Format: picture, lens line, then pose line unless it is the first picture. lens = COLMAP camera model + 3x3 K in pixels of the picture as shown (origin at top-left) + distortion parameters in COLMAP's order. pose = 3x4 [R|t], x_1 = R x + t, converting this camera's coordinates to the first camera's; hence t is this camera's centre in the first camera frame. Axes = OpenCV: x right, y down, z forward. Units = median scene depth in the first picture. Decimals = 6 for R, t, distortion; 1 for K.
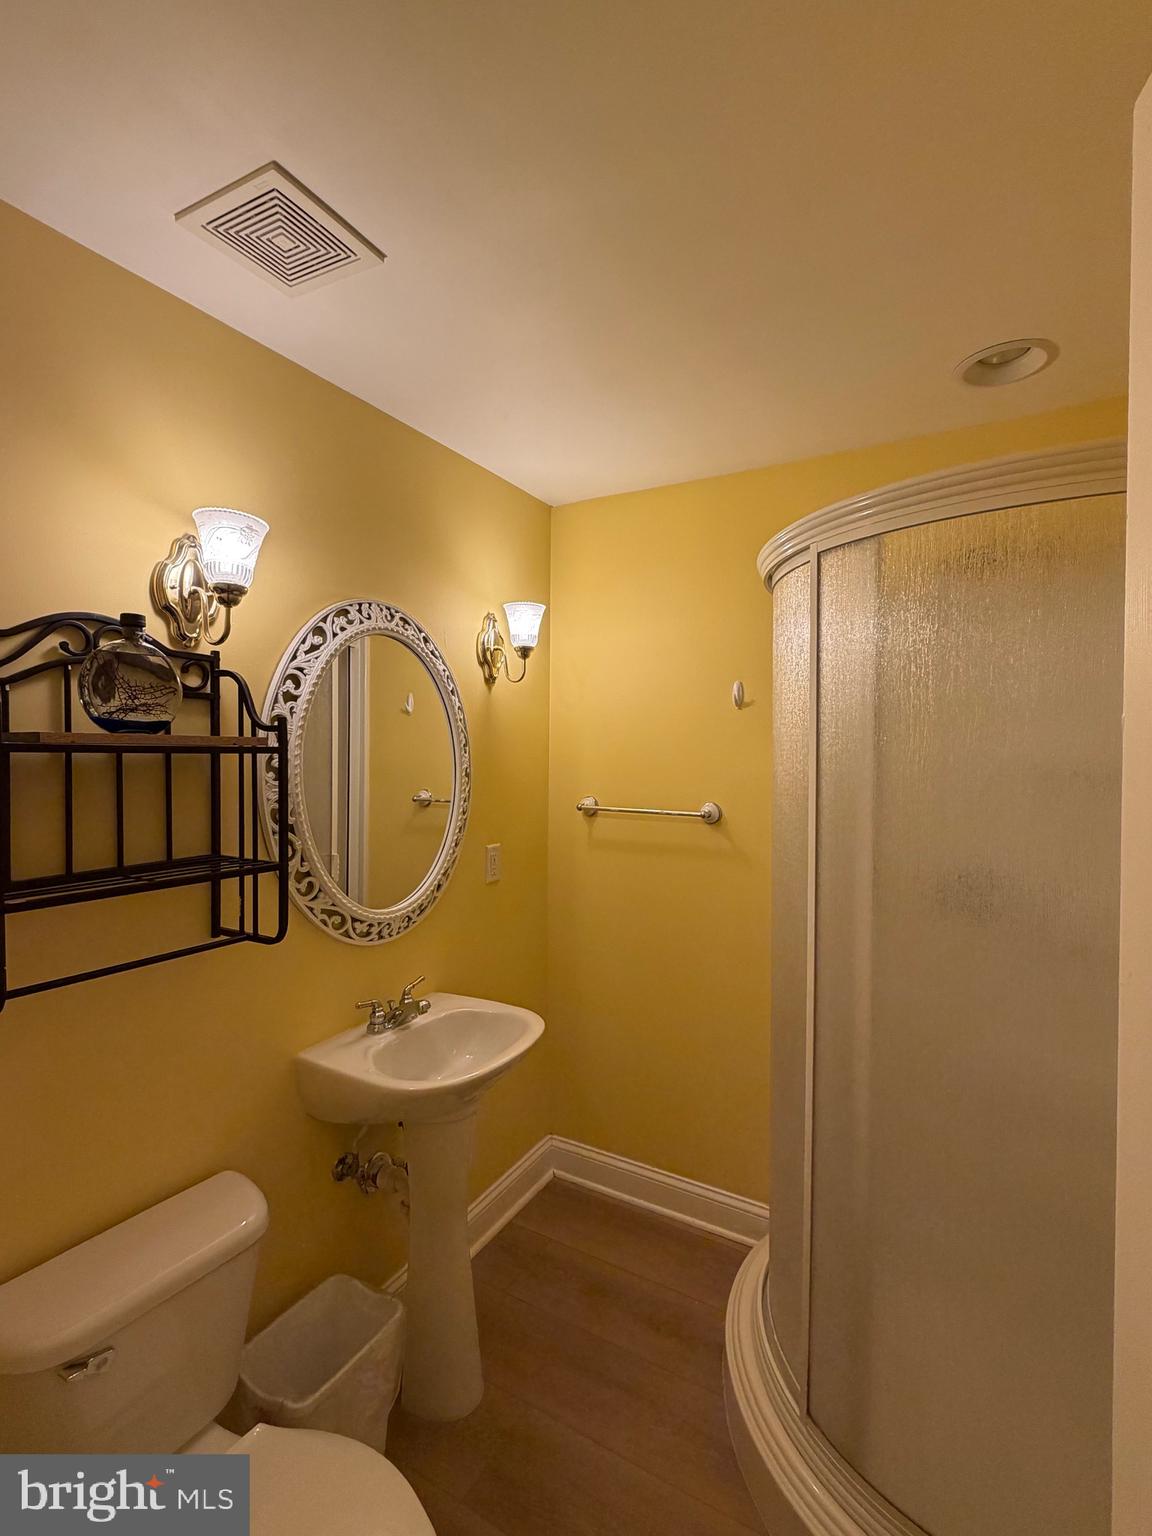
lens RADIAL K [[715.6, 0, 579.2], [0, 715.6, 764.6], [0, 0, 1]] dist [0.003348, -0.000366]
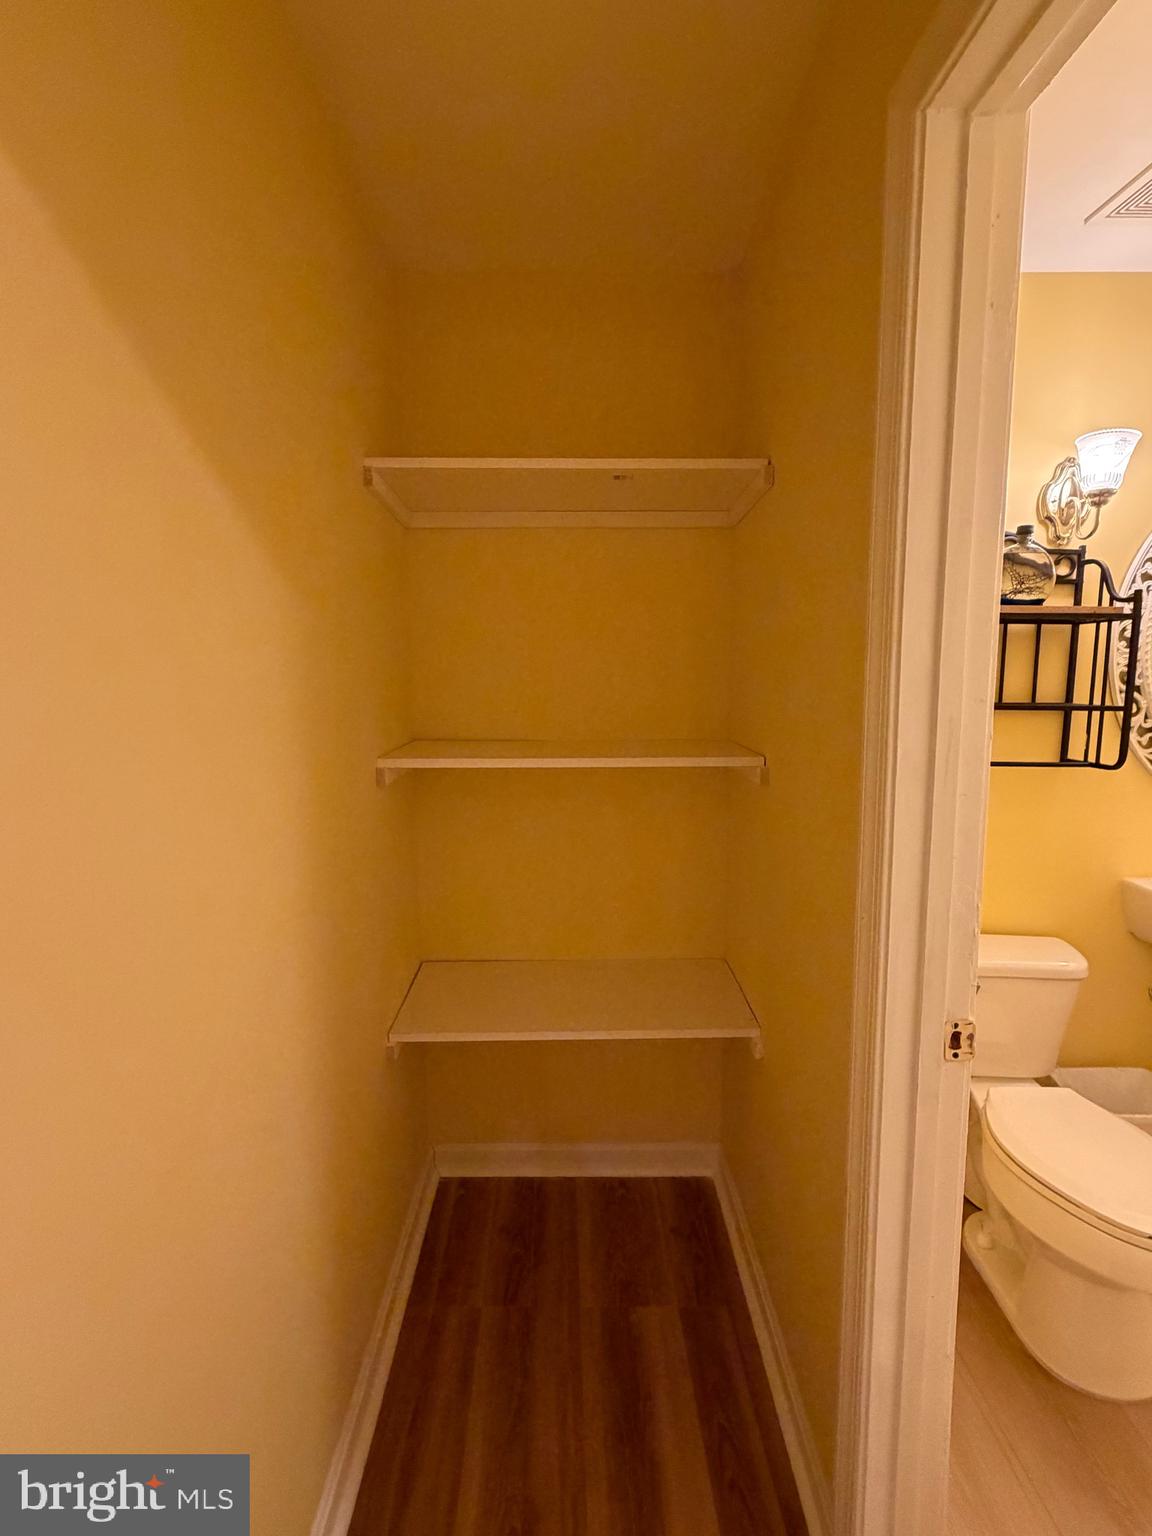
lens RADIAL K [[715.6, 0, 574.2], [0, 715.6, 766.1], [0, 0, 1]] dist [0.003348, -0.000366]
pose [[0.490869, 0.102199, -0.865219, 0.210186], [-0.017958, 0.994072, 0.107231, 0.119637], [0.871049, -0.037098, 0.489794, -0.467120]]
